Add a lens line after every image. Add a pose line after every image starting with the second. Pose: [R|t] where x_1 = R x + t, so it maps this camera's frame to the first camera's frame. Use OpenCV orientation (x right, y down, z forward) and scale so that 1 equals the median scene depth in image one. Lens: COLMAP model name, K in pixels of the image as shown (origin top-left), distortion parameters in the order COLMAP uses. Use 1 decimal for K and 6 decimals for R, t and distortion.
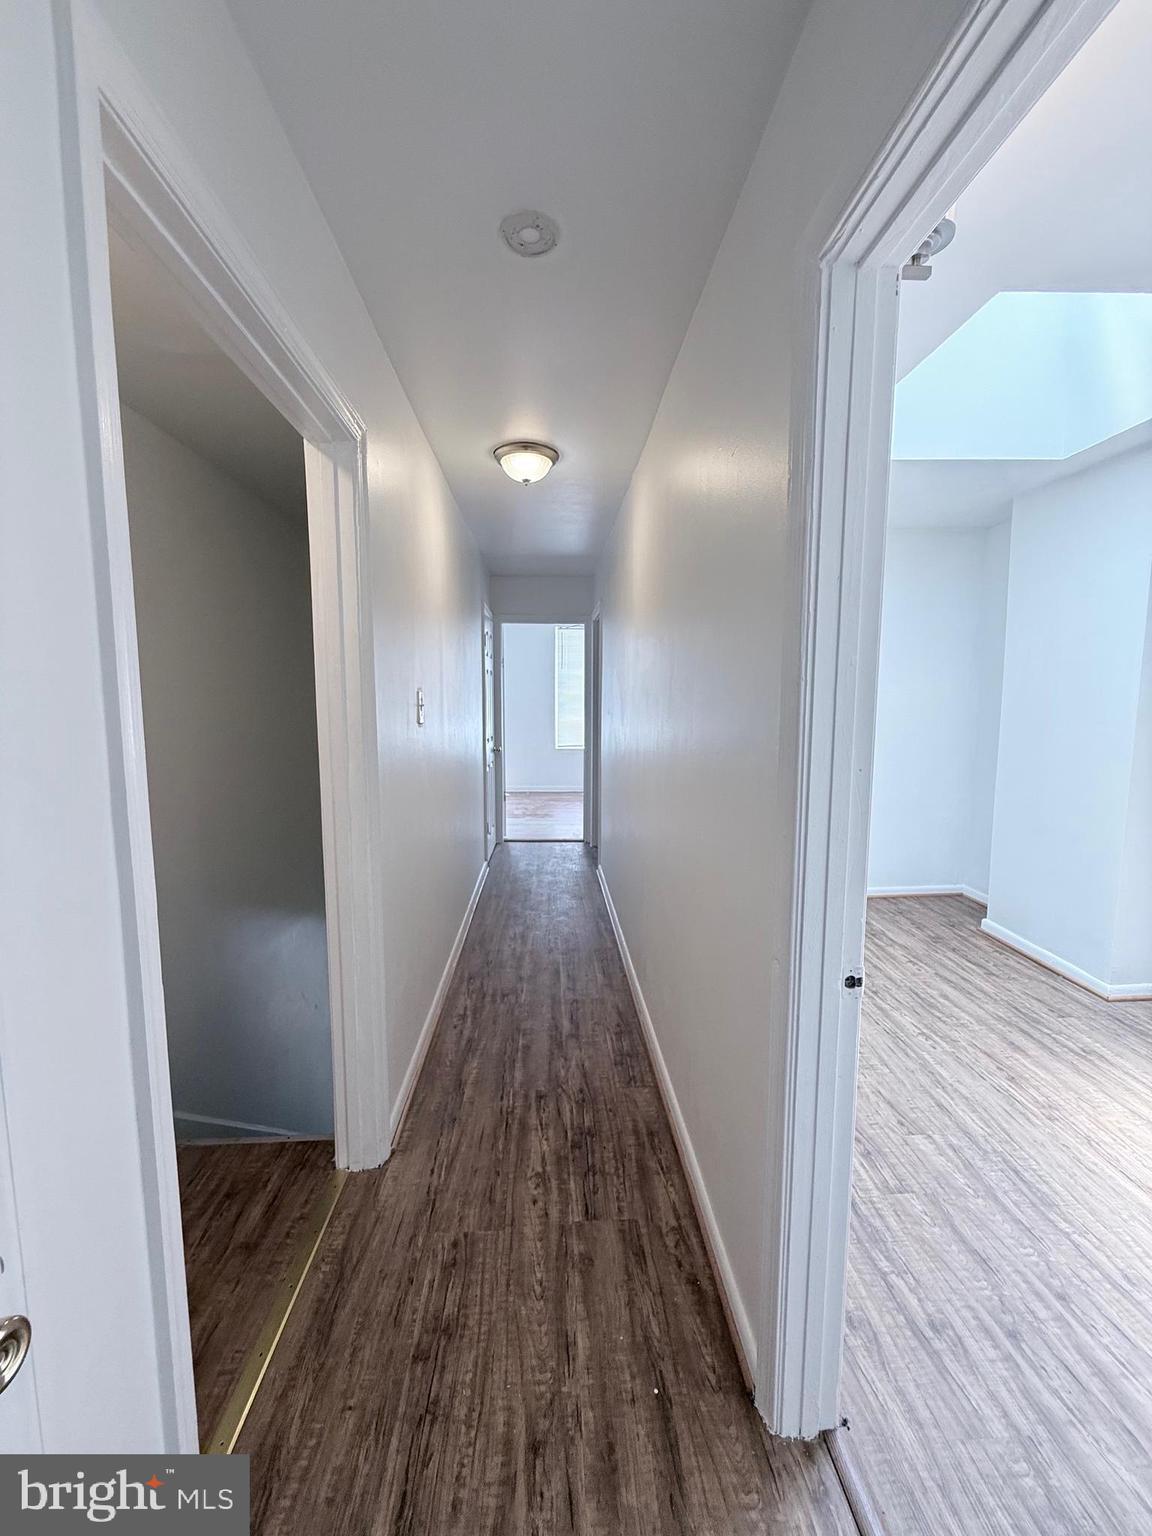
lens RADIAL K [[606.9, 0, 573.4], [0, 606.9, 757.6], [0, 0, 1]] dist [-0.001302, 0.000906]
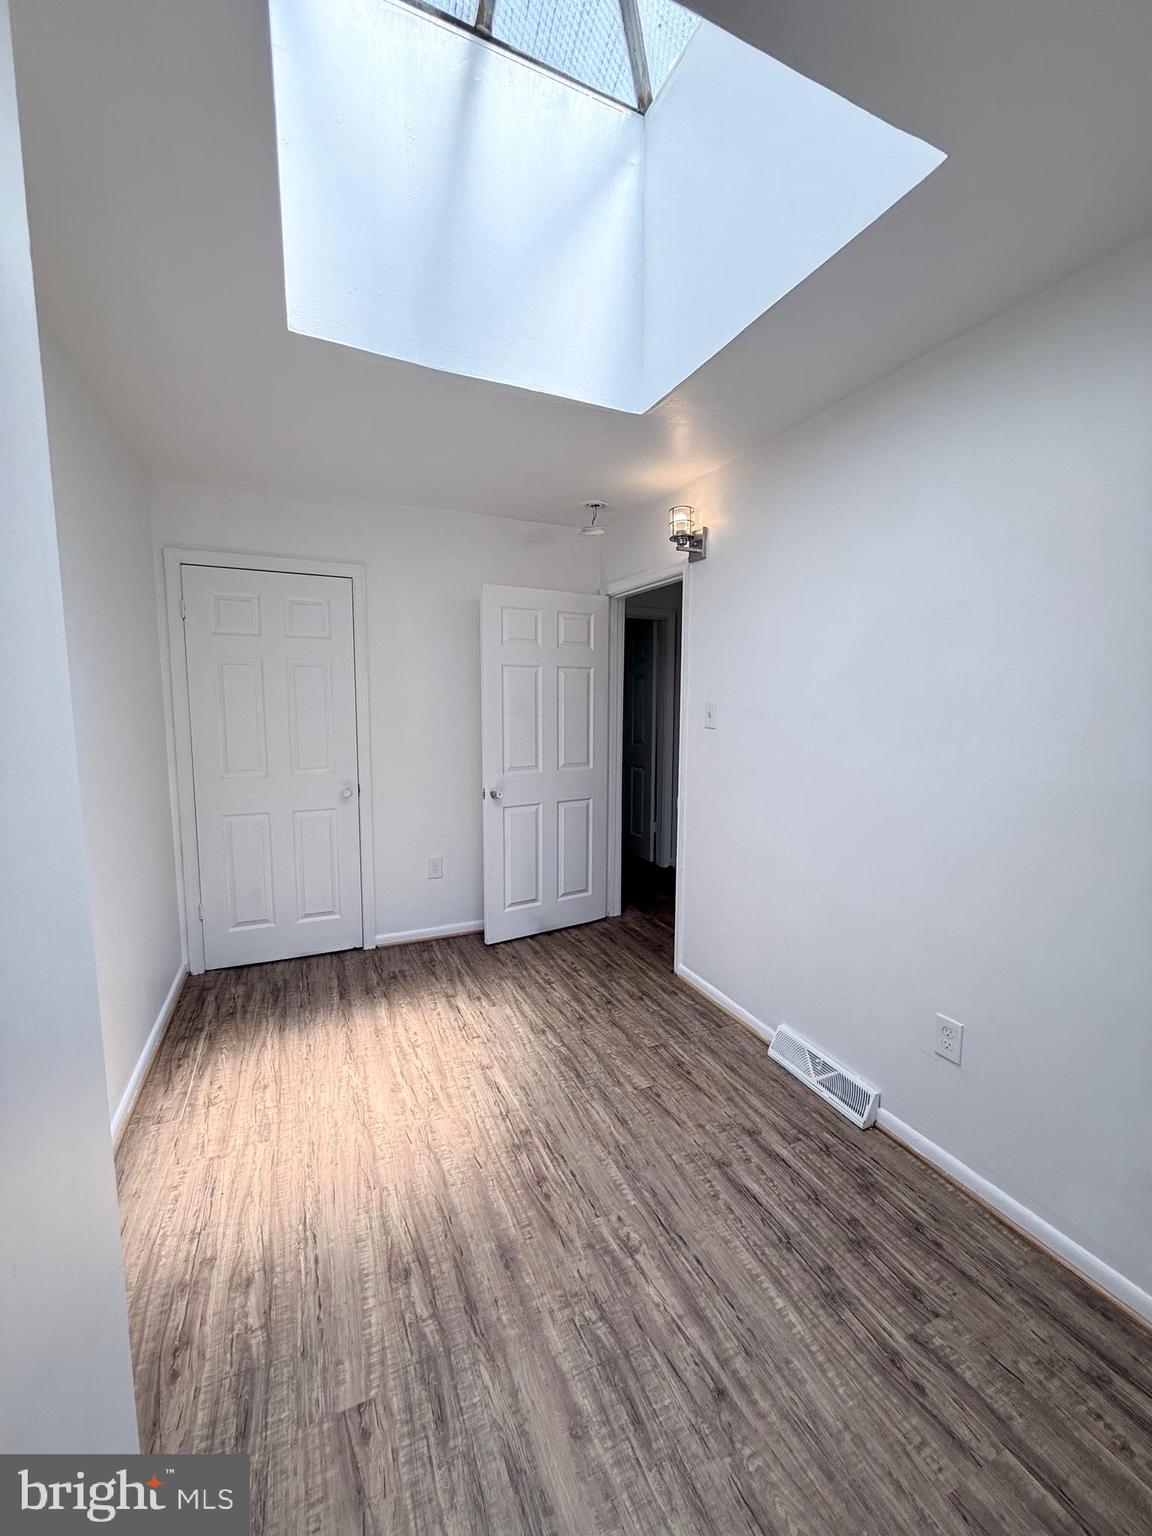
lens RADIAL K [[606.9, 0, 571.3], [0, 606.9, 769.6], [0, 0, 1]] dist [-0.001302, 0.000906]
pose [[-0.930907, 0.037444, -0.363332, 0.981219], [-0.044400, 0.975755, 0.214317, -0.189432], [0.362548, 0.215641, -0.906674, 1.672310]]
